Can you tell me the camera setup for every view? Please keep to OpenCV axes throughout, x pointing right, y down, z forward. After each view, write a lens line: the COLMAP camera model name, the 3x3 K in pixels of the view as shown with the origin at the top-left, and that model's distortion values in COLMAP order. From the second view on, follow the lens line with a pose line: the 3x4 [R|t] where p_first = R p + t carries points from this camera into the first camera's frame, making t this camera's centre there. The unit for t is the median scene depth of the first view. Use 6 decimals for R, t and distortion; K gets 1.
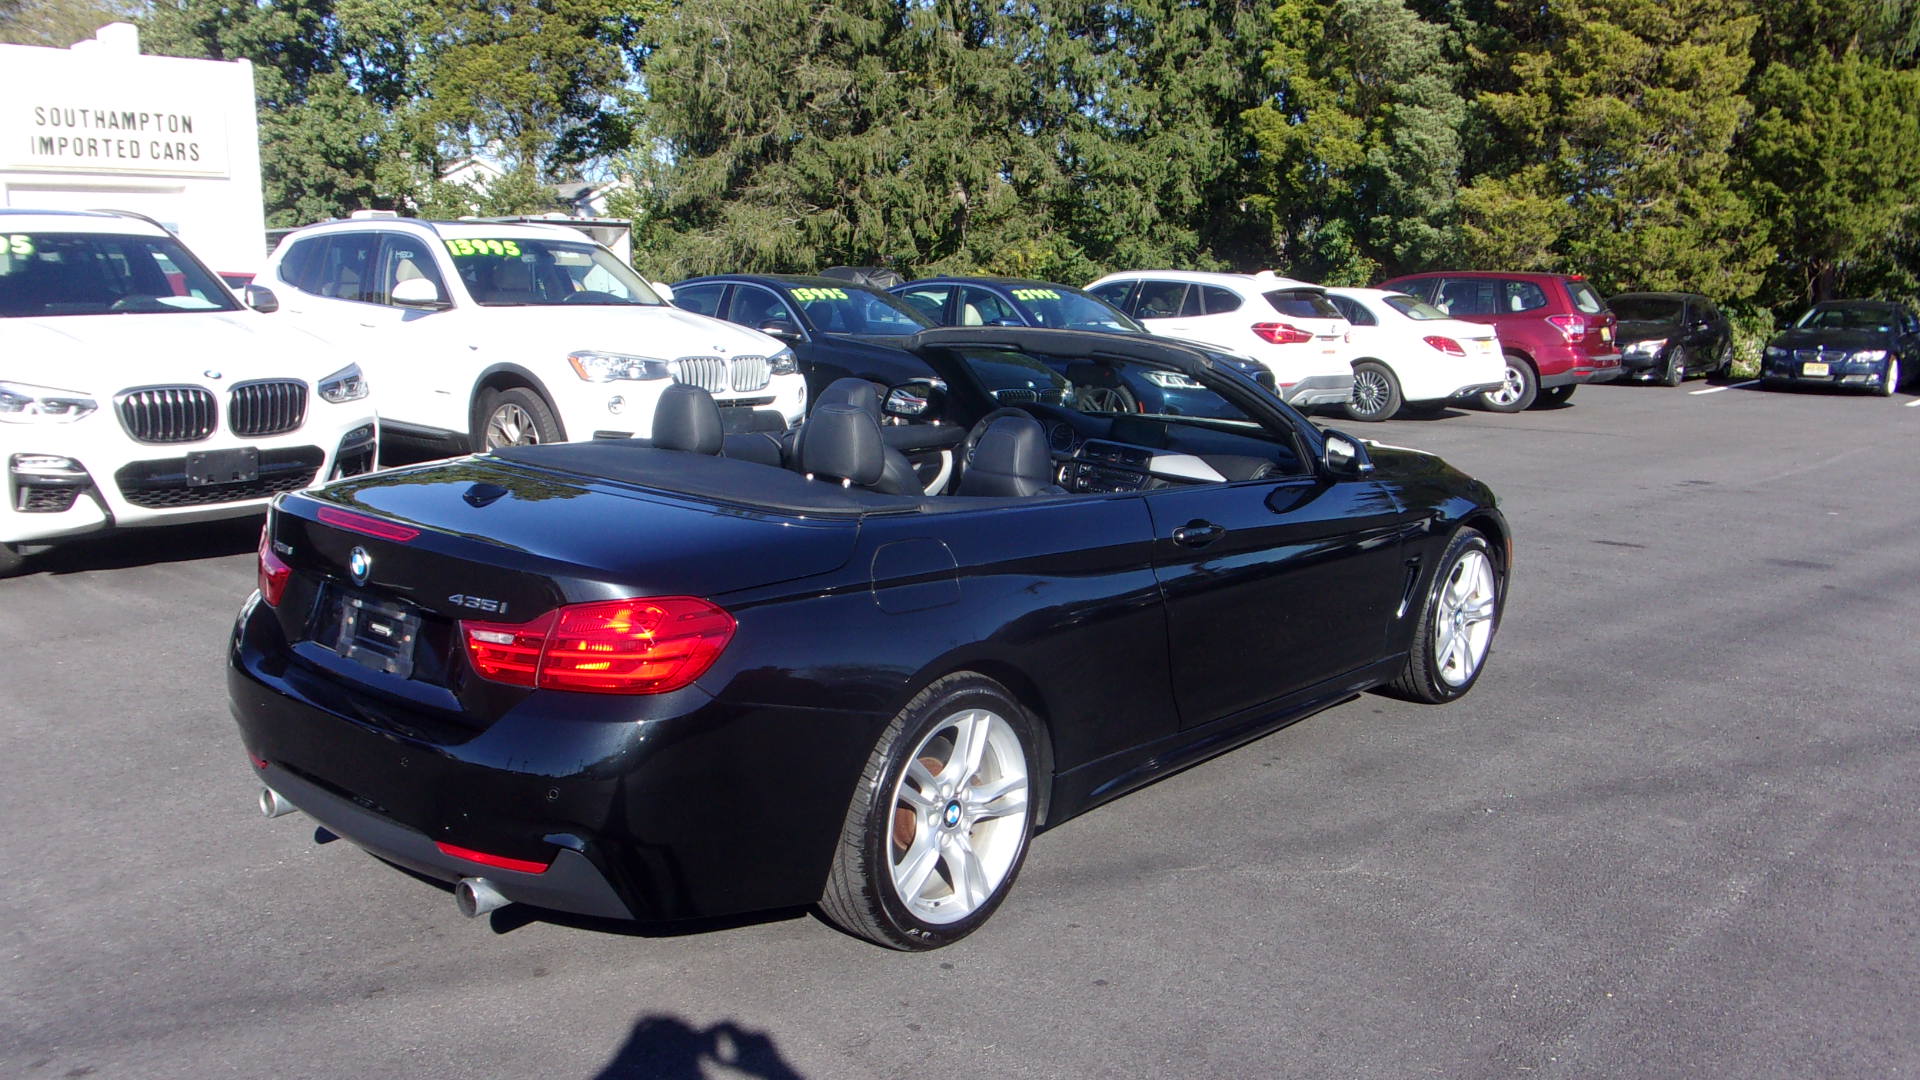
lens RADIAL K [[1683.0, 0, 961.8], [0, 1683.0, 549.8], [0, 0, 1]] dist [0.025527, -0.032357]
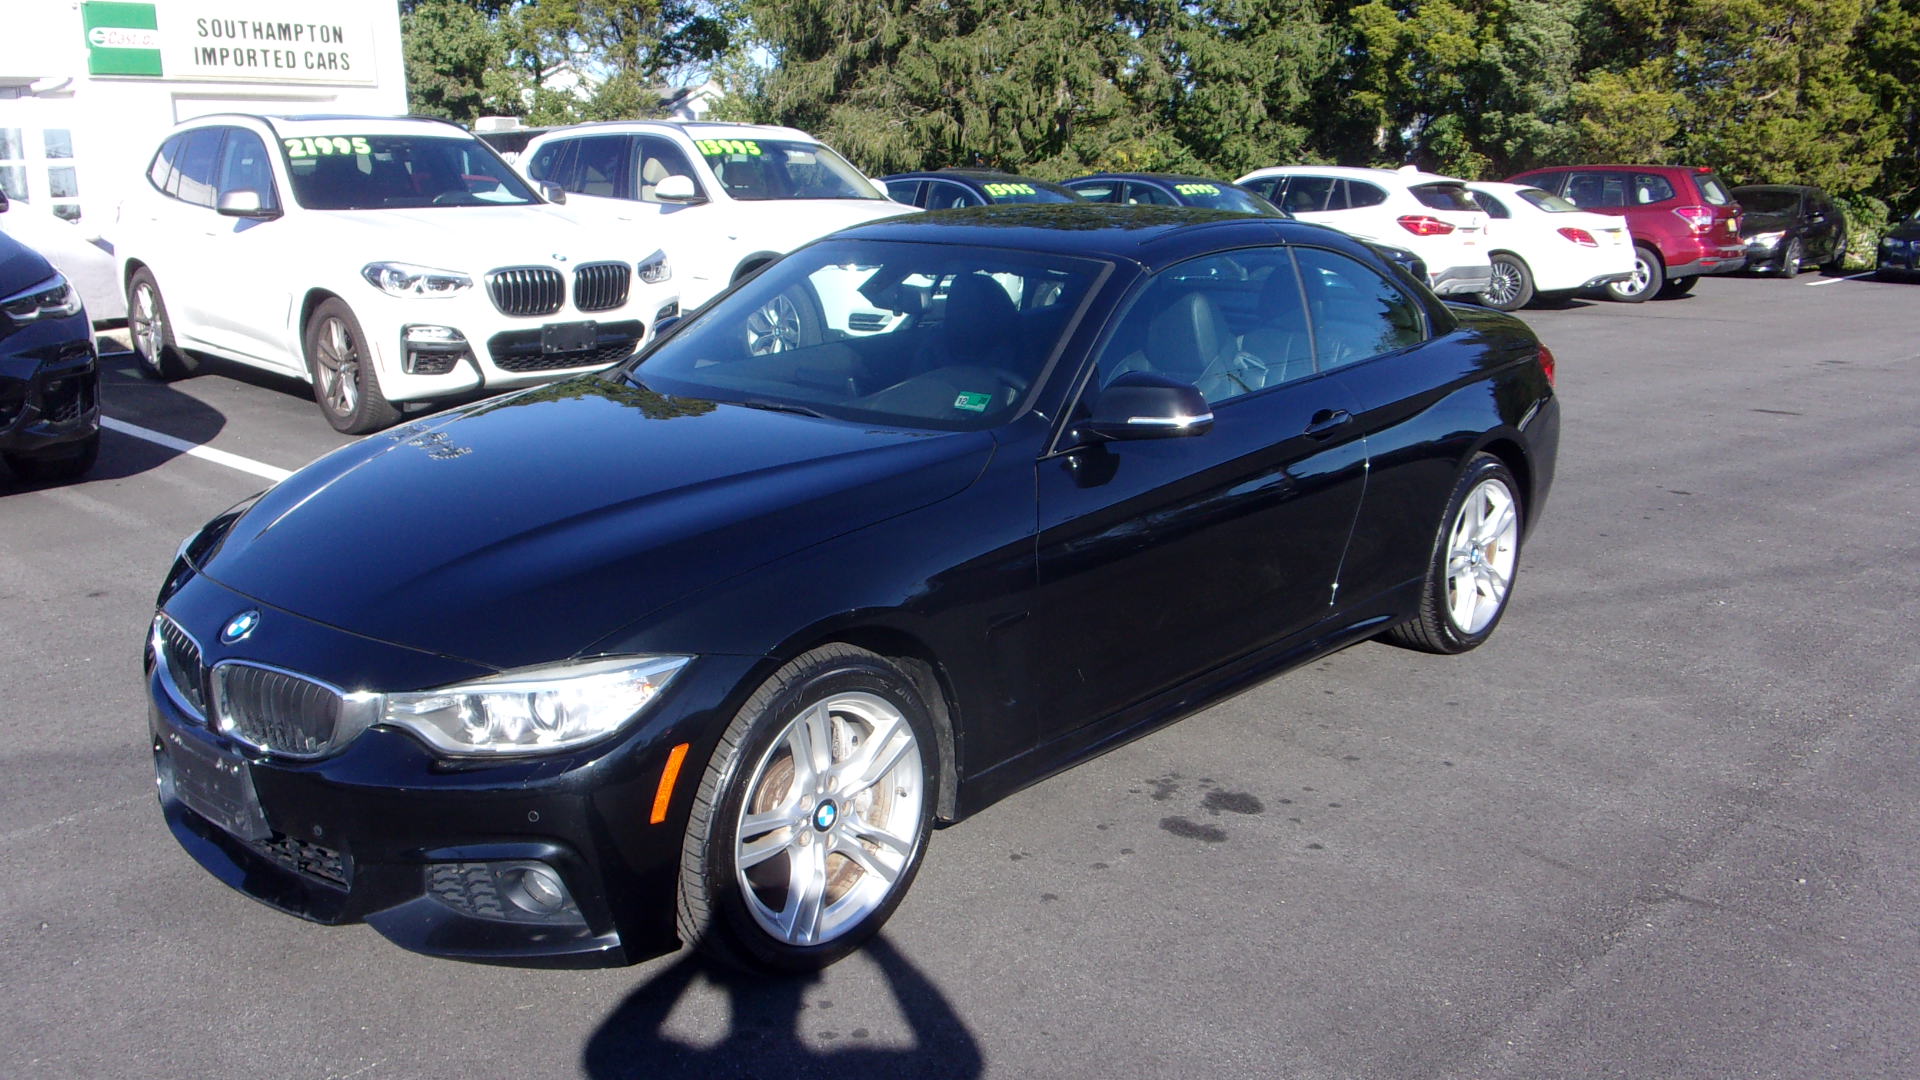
lens RADIAL K [[1683.0, 0, 946.6], [0, 1683.0, 546.4], [0, 0, 1]] dist [0.025527, -0.032357]
pose [[0.998832, 0.002732, -0.048236, -0.044783], [-0.000160, 0.998582, 0.053240, 0.012202], [0.048313, -0.053171, 0.997416, -0.057320]]
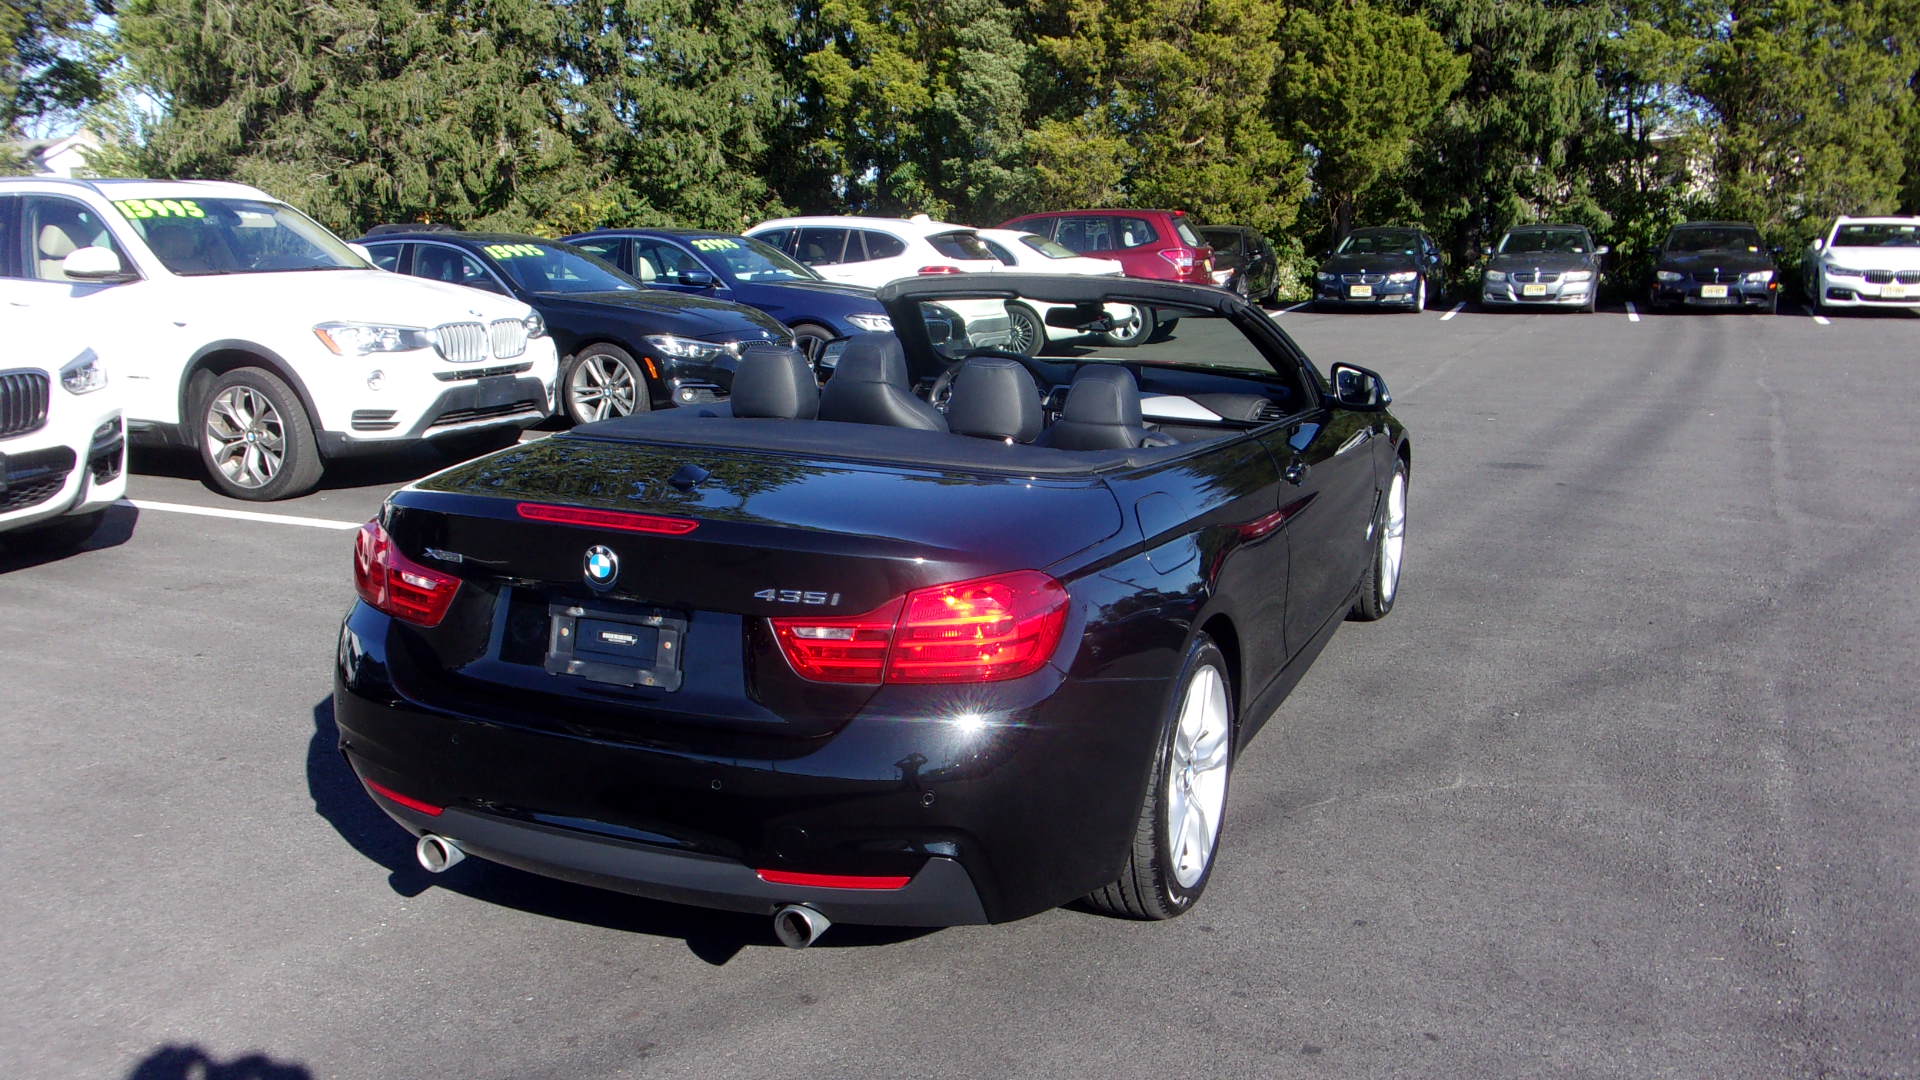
lens RADIAL K [[1683.0, 0, 952.7], [0, 1683.0, 556.9], [0, 0, 1]] dist [0.025527, -0.032357]
pose [[0.959383, -0.083249, 0.269543, -0.072761], [0.074228, 0.996292, 0.043507, -0.003532], [-0.272165, -0.021732, 0.962005, 0.020608]]
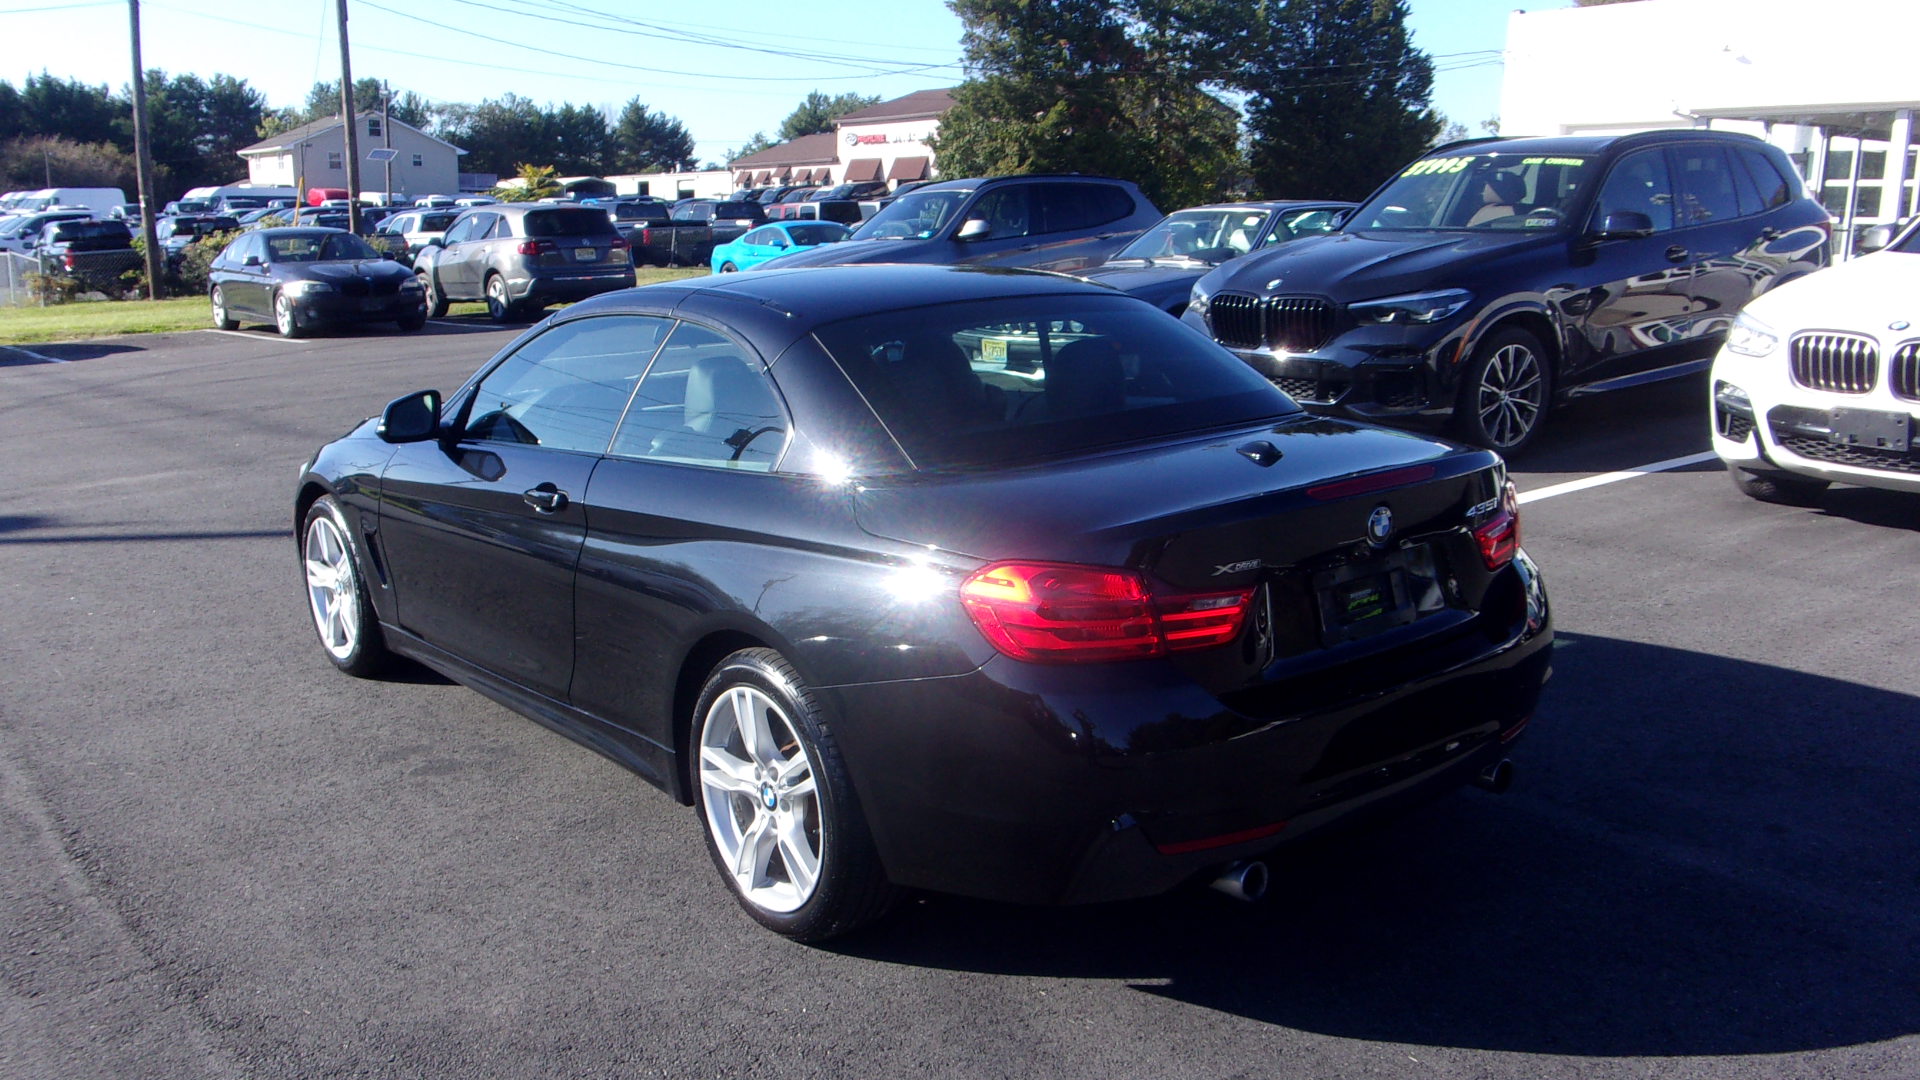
lens RADIAL K [[1683.0, 0, 941.6], [0, 1683.0, 531.0], [0, 0, 1]] dist [0.025527, -0.032357]
pose [[-0.146401, 0.202669, -0.968242, 0.186186], [-0.172363, 0.958589, 0.226711, -0.042455], [0.974093, 0.200080, -0.105405, 0.233449]]
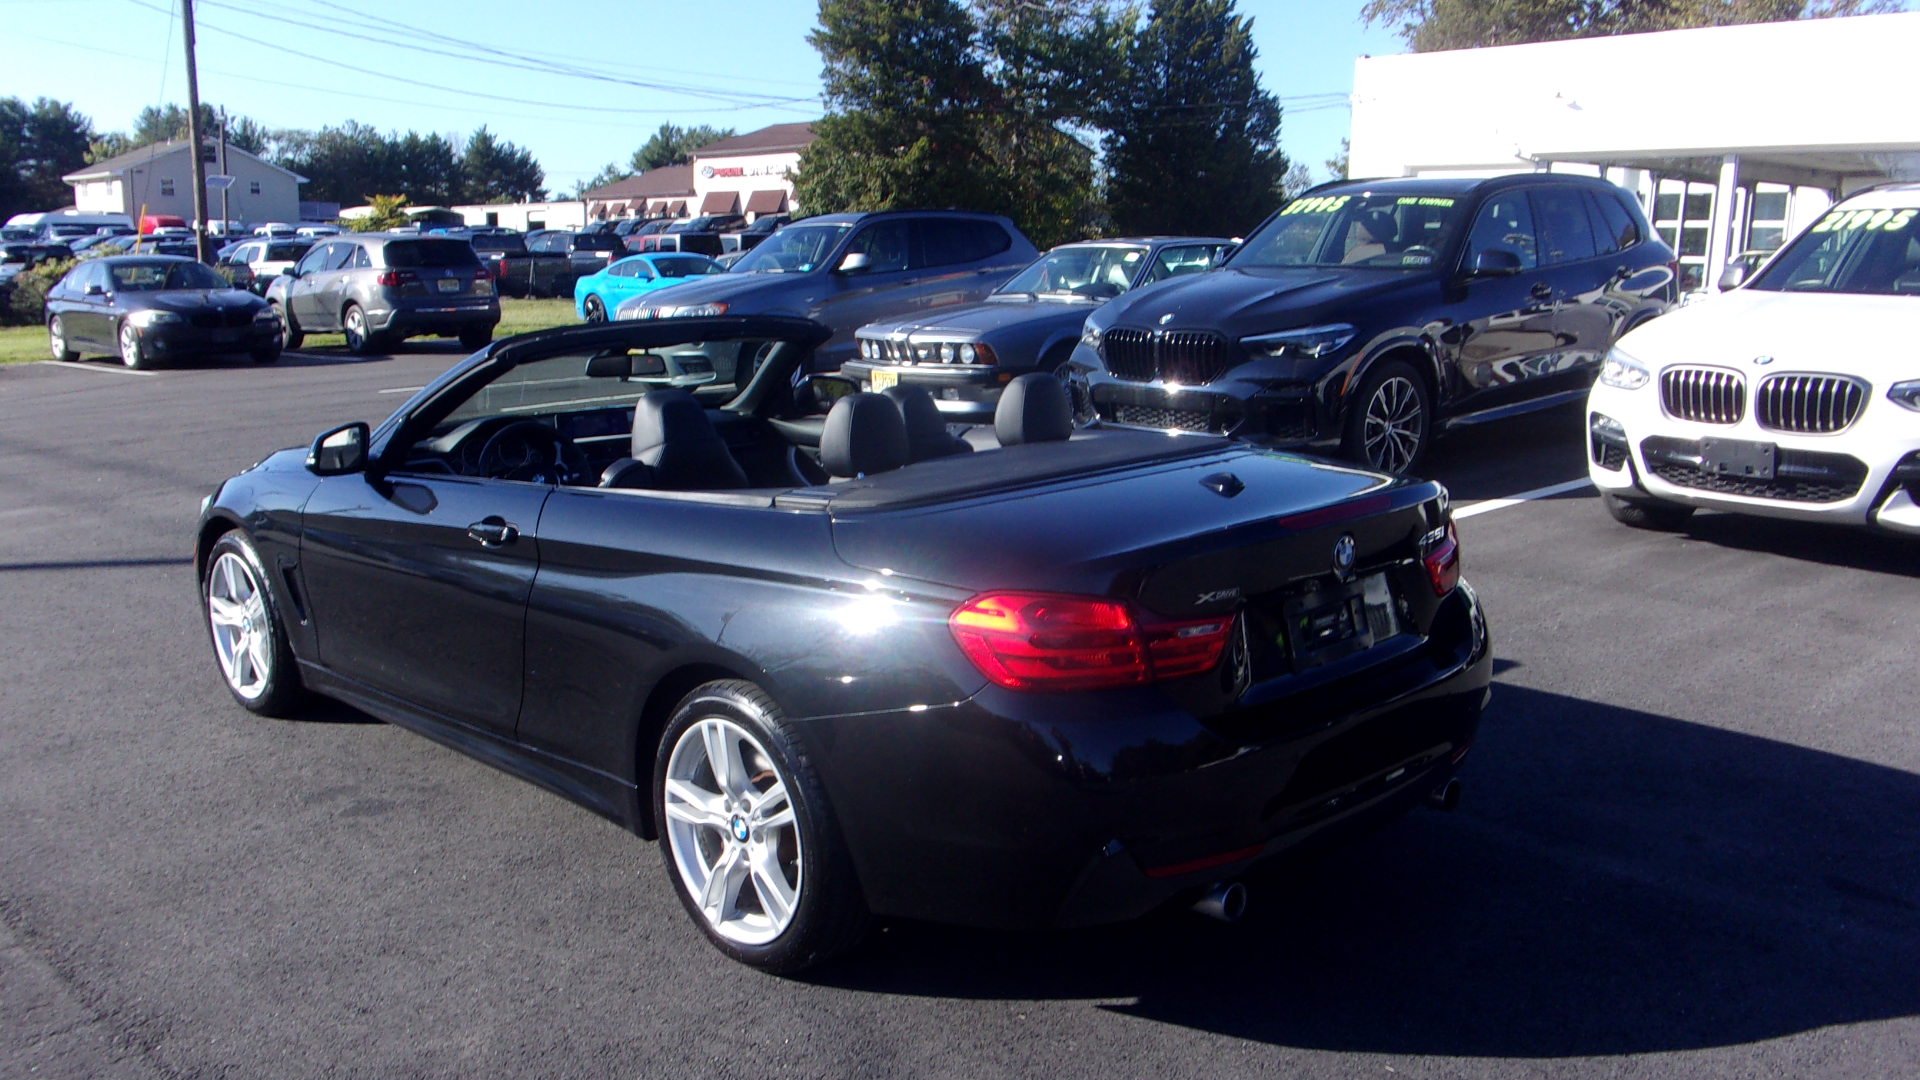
lens RADIAL K [[1683.0, 0, 941.3], [0, 1683.0, 530.6], [0, 0, 1]] dist [0.025527, -0.032357]
pose [[-0.061426, 0.184388, -0.980932, 0.189698], [-0.182876, 0.964072, 0.192670, -0.040544], [0.981215, 0.191224, -0.025499, 0.221915]]
